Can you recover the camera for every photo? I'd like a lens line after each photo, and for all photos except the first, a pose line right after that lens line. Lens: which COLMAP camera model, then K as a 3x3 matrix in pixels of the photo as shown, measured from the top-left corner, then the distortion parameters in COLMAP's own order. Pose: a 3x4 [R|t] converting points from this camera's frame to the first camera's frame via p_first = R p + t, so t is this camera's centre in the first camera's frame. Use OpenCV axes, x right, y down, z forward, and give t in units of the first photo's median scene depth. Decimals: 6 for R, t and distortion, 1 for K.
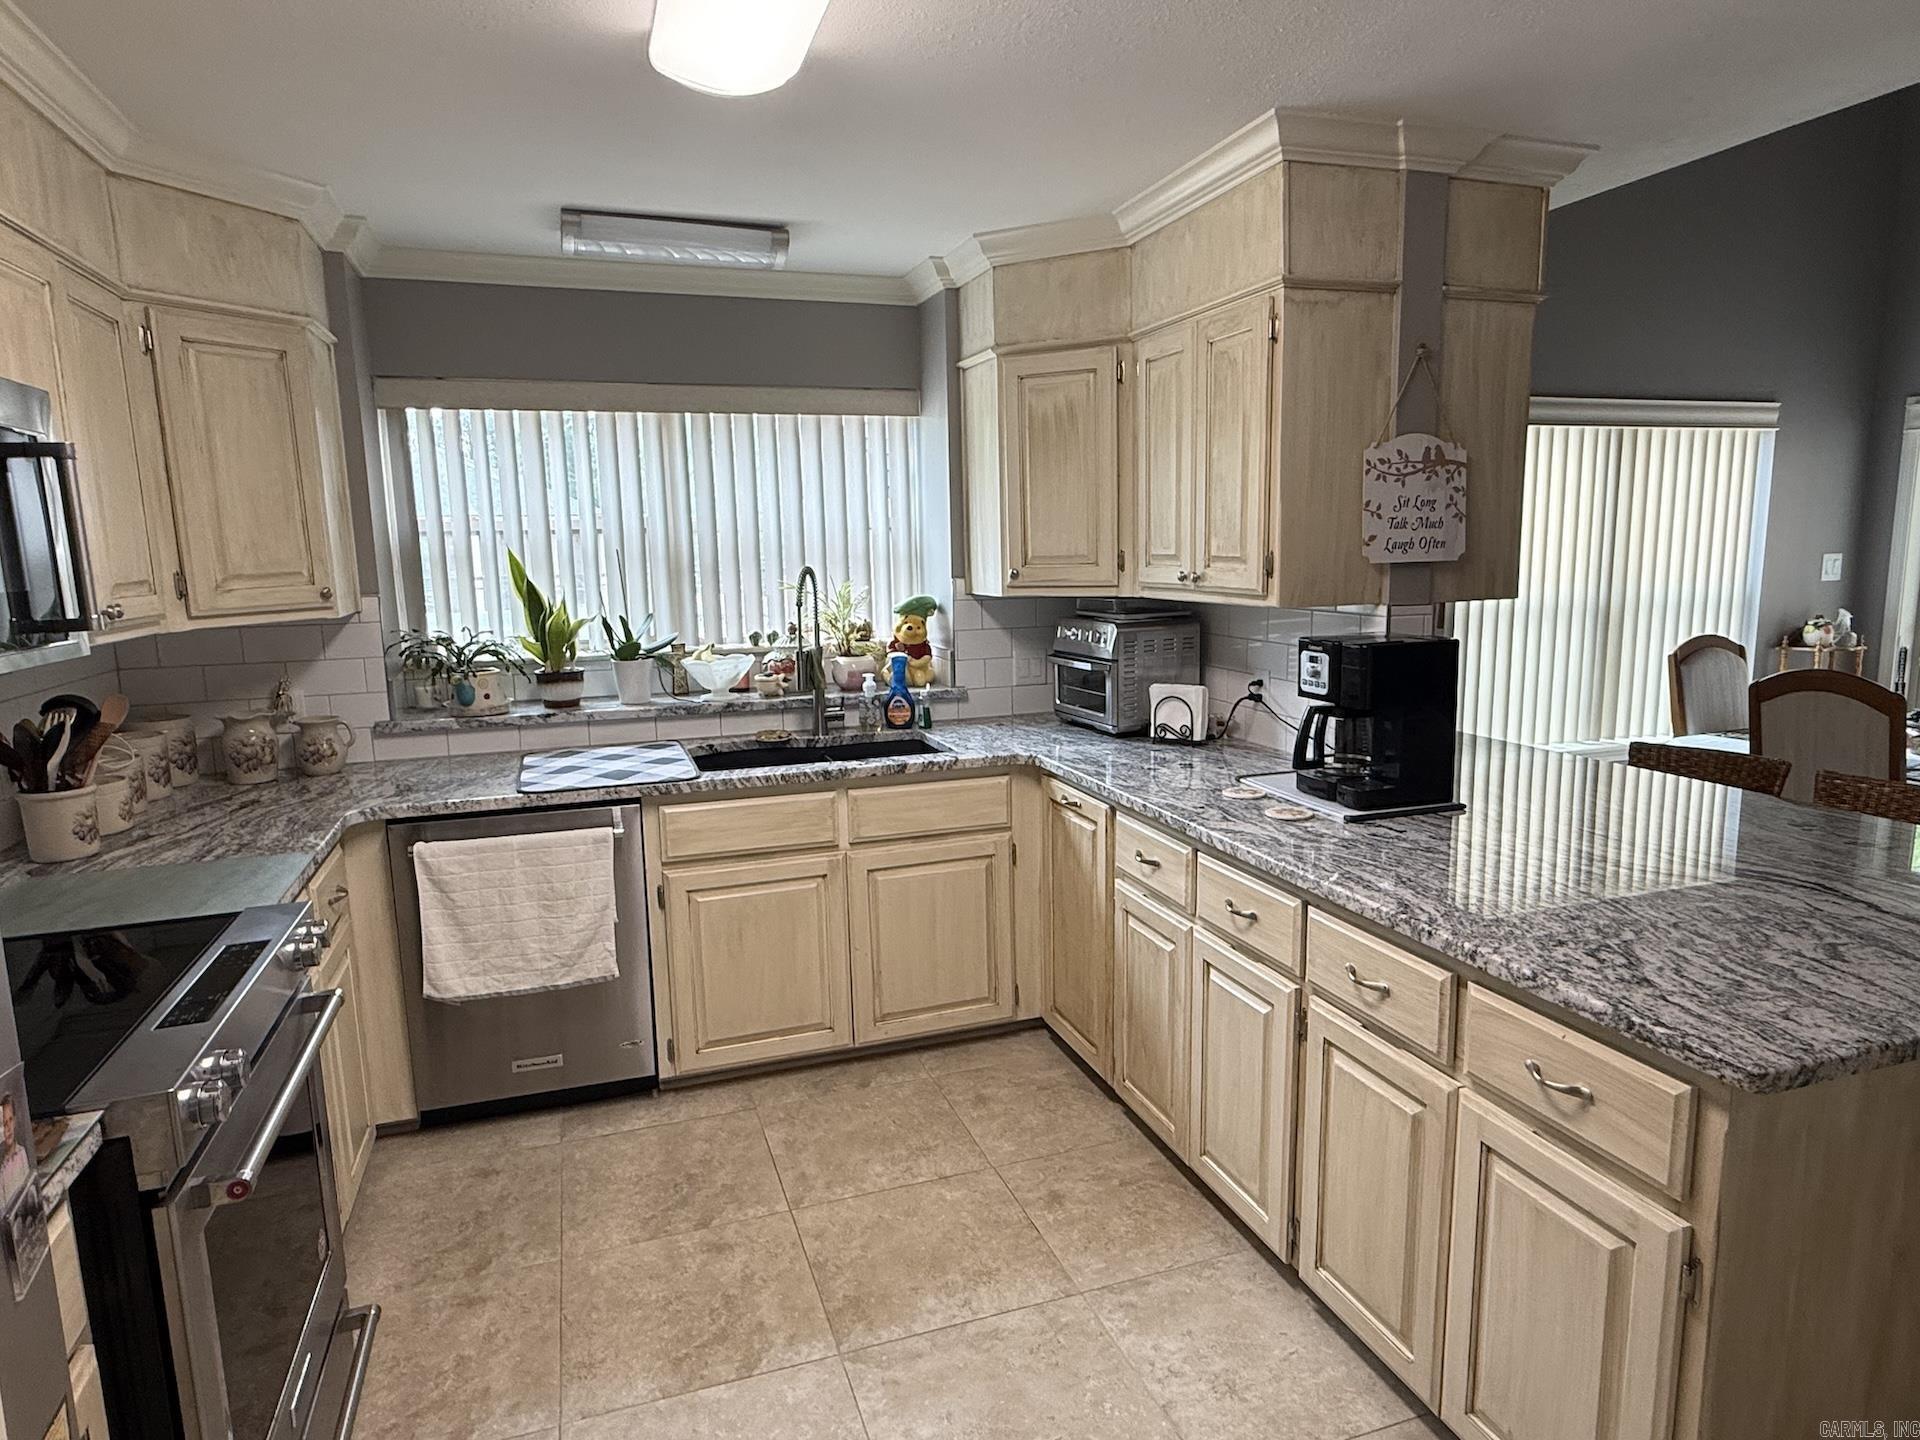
lens RADIAL K [[1110.3, 0, 960.0], [0, 1110.3, 720.0], [0, 0, 1]] dist [-0.006830, -0.001970]
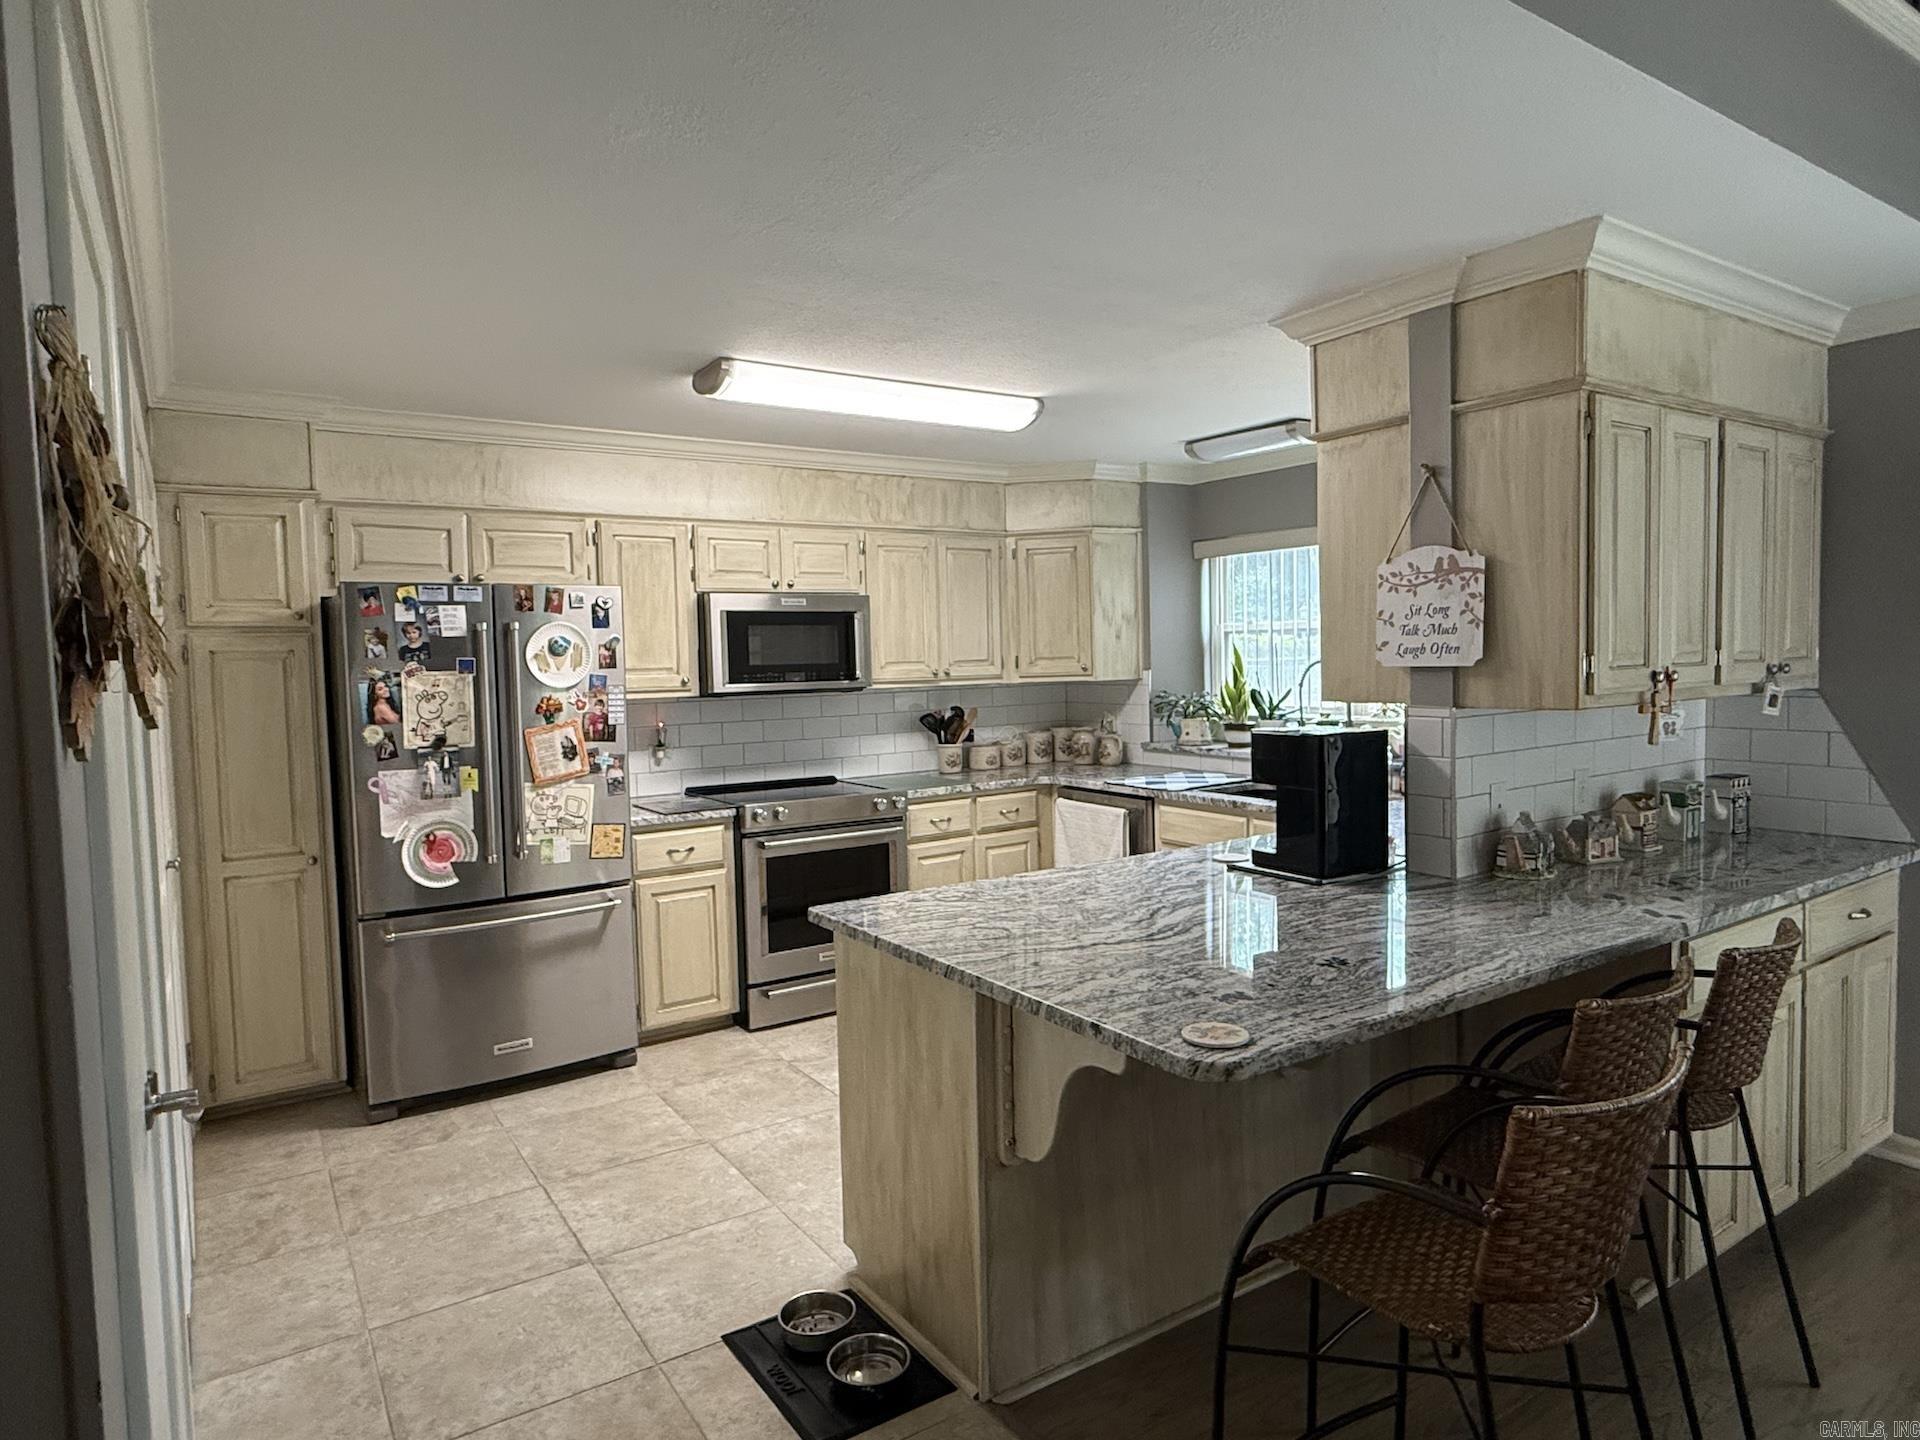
lens RADIAL K [[1110.3, 0, 960.0], [0, 1110.3, 720.0], [0, 0, 1]] dist [-0.006830, -0.001970]
pose [[0.262547, 0.072767, -0.962172, 1.303450], [-0.133432, 0.990310, 0.038486, -0.073677], [0.955649, 0.118280, 0.269712, 0.301123]]
